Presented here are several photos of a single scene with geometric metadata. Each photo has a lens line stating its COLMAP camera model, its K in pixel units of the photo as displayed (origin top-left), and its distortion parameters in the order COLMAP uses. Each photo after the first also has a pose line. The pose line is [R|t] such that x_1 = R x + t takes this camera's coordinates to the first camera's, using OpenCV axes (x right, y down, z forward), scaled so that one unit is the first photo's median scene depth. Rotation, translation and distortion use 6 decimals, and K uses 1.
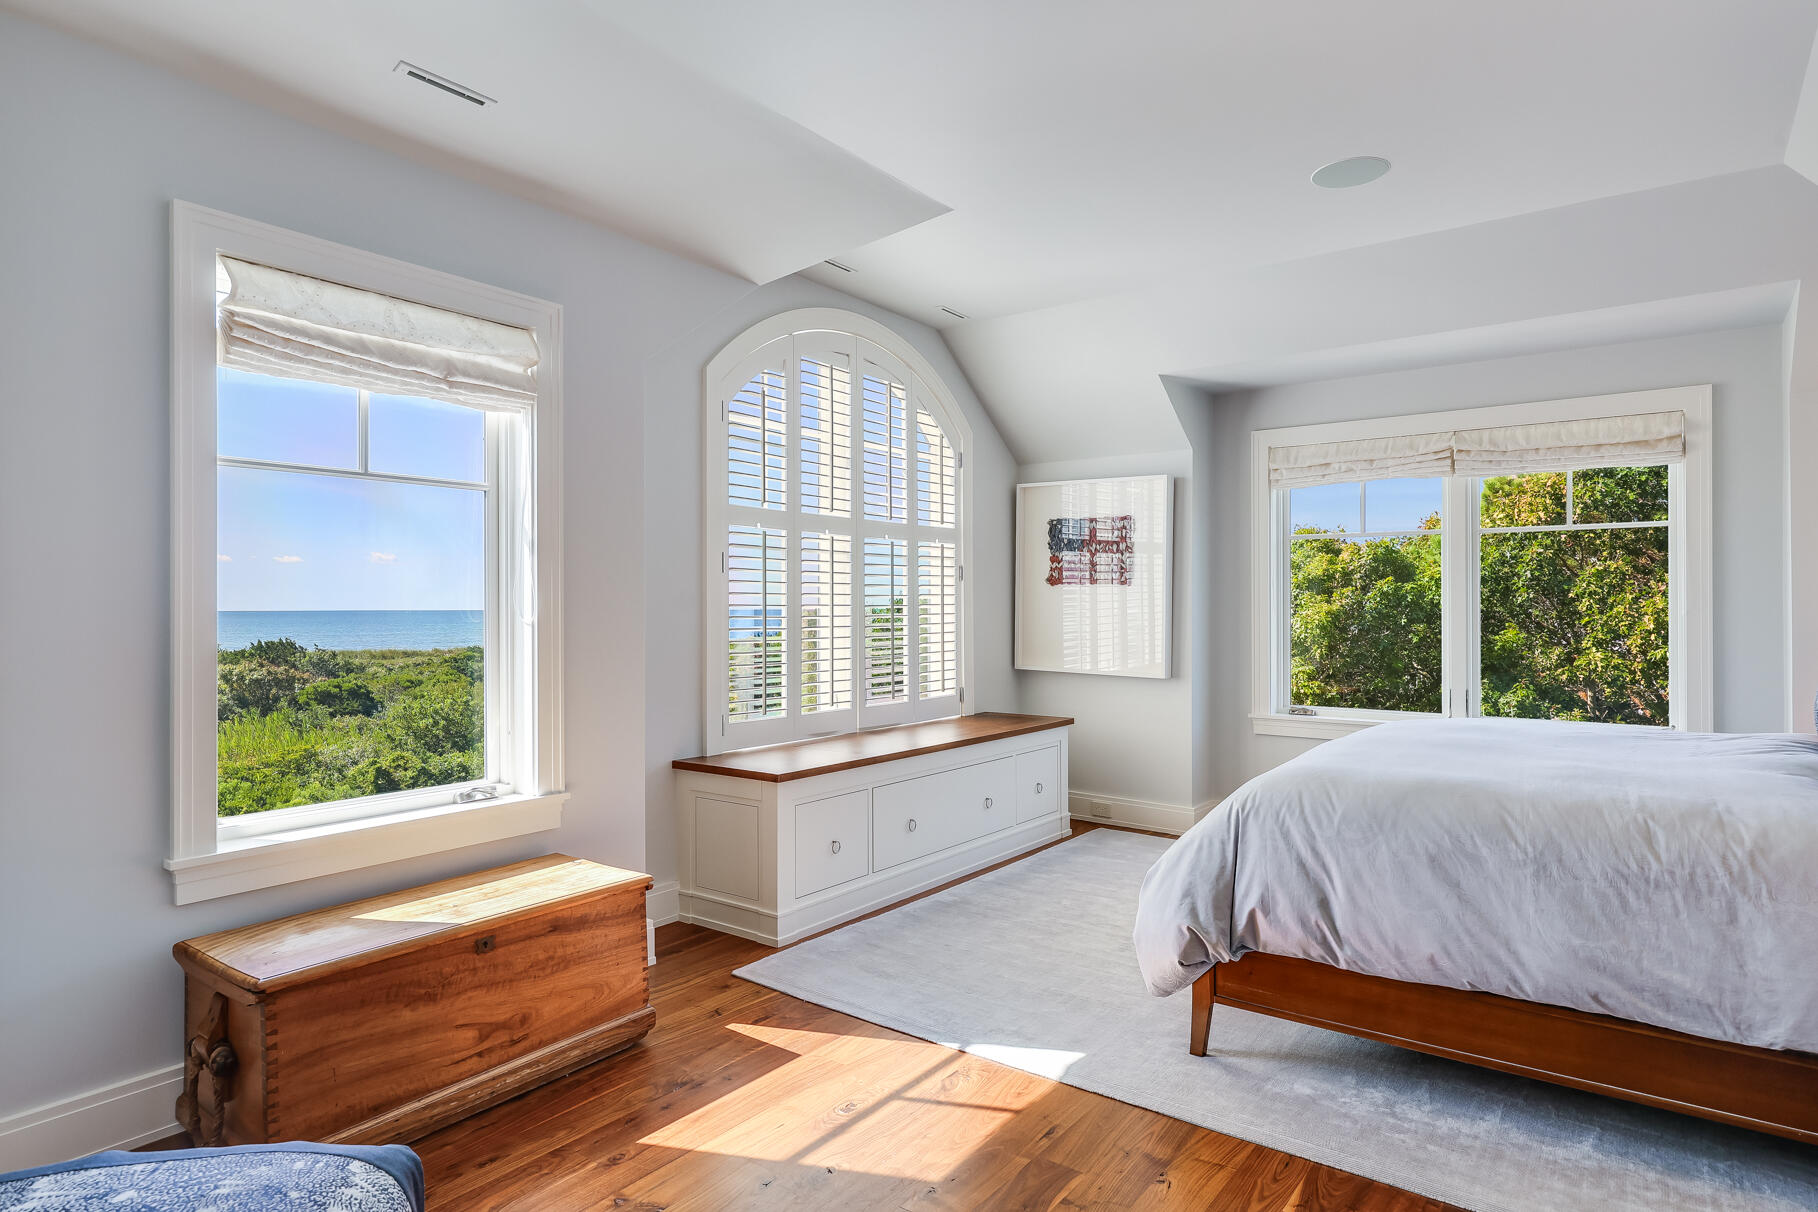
lens RADIAL K [[1013.8, 0, 912.3], [0, 1013.8, 610.0], [0, 0, 1]] dist [0.000014, -0.000027]
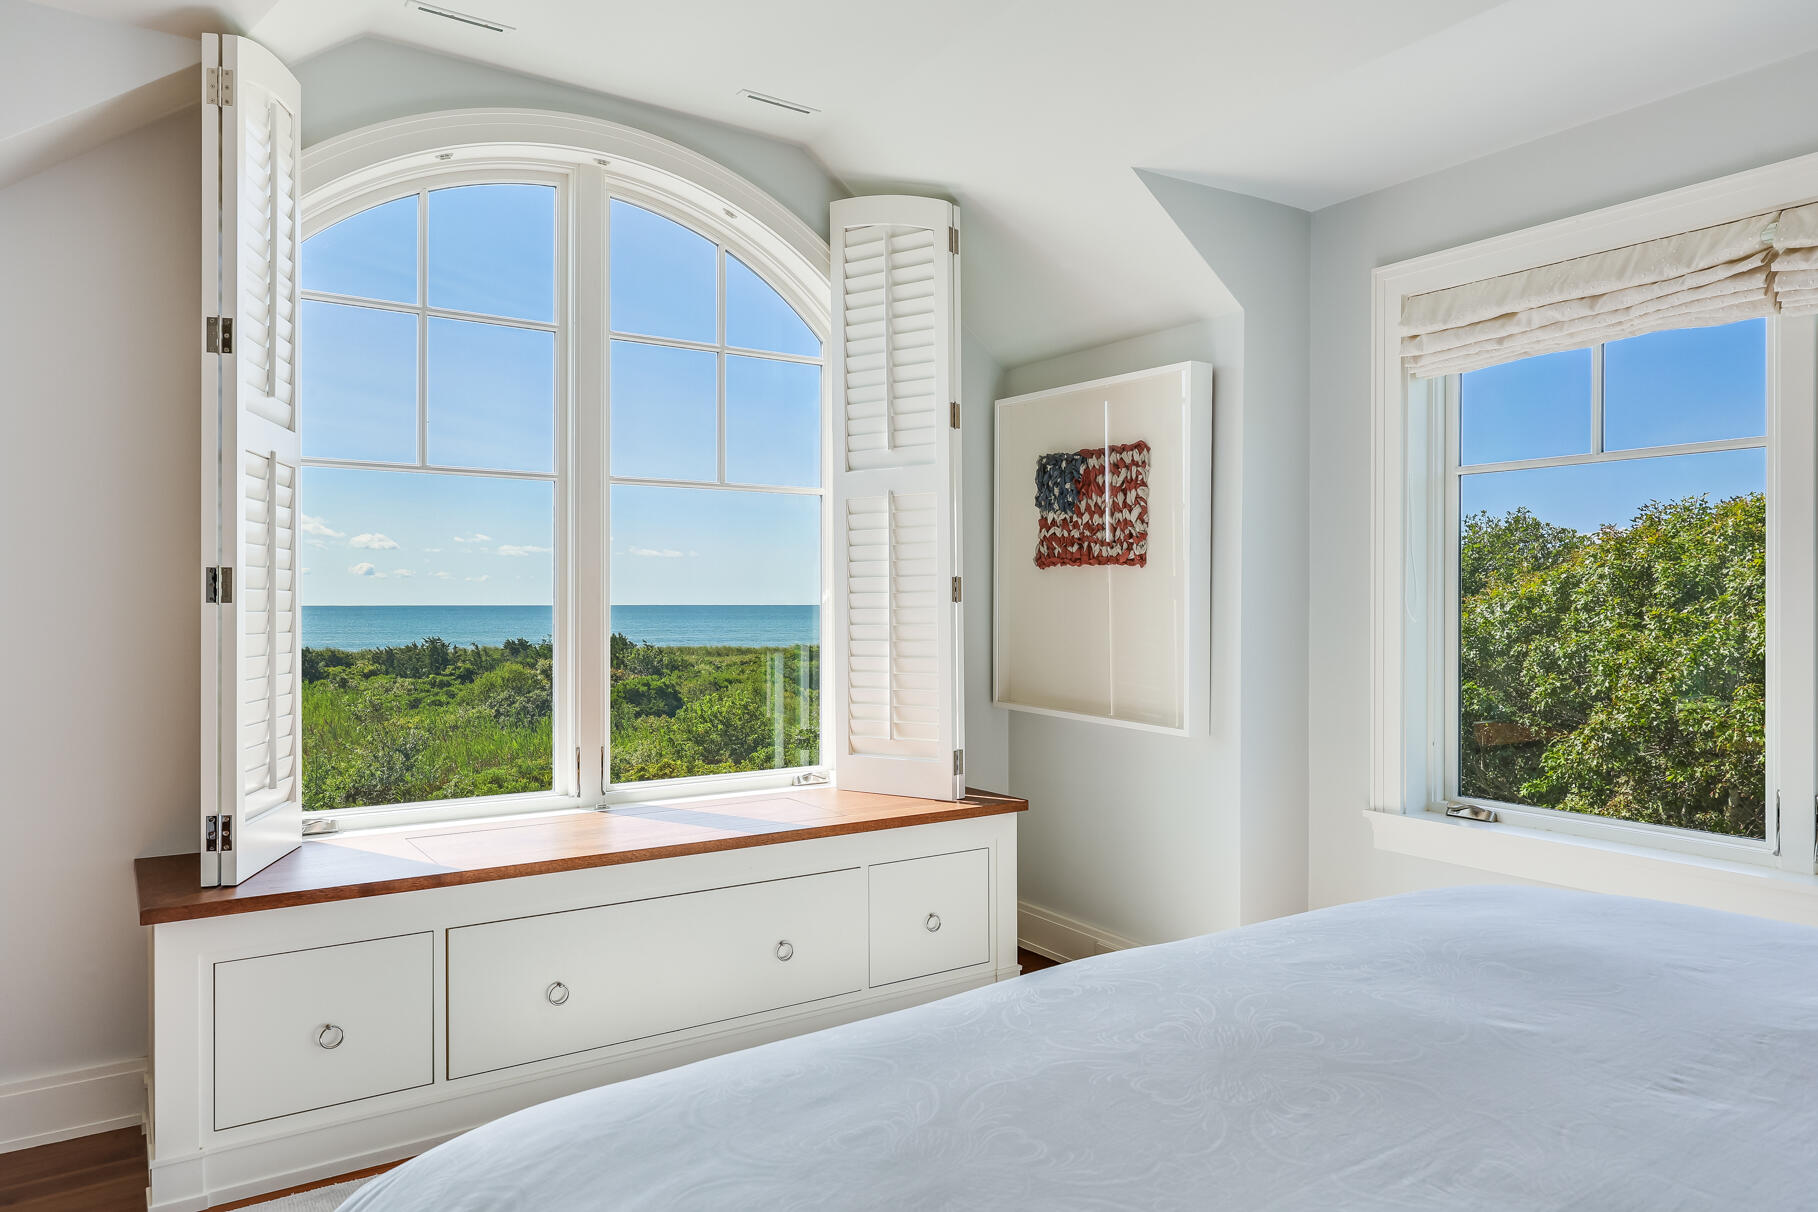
lens RADIAL K [[1171.2, 0, 917.9], [0, 1171.2, 605.4], [0, 0, 1]] dist [0.004194, 0.000450]
pose [[0.944978, 0.002238, -0.327127, 0.293362], [-0.002287, 0.999997, 0.000235, -0.002535], [0.327127, 0.000526, 0.944980, 0.331761]]
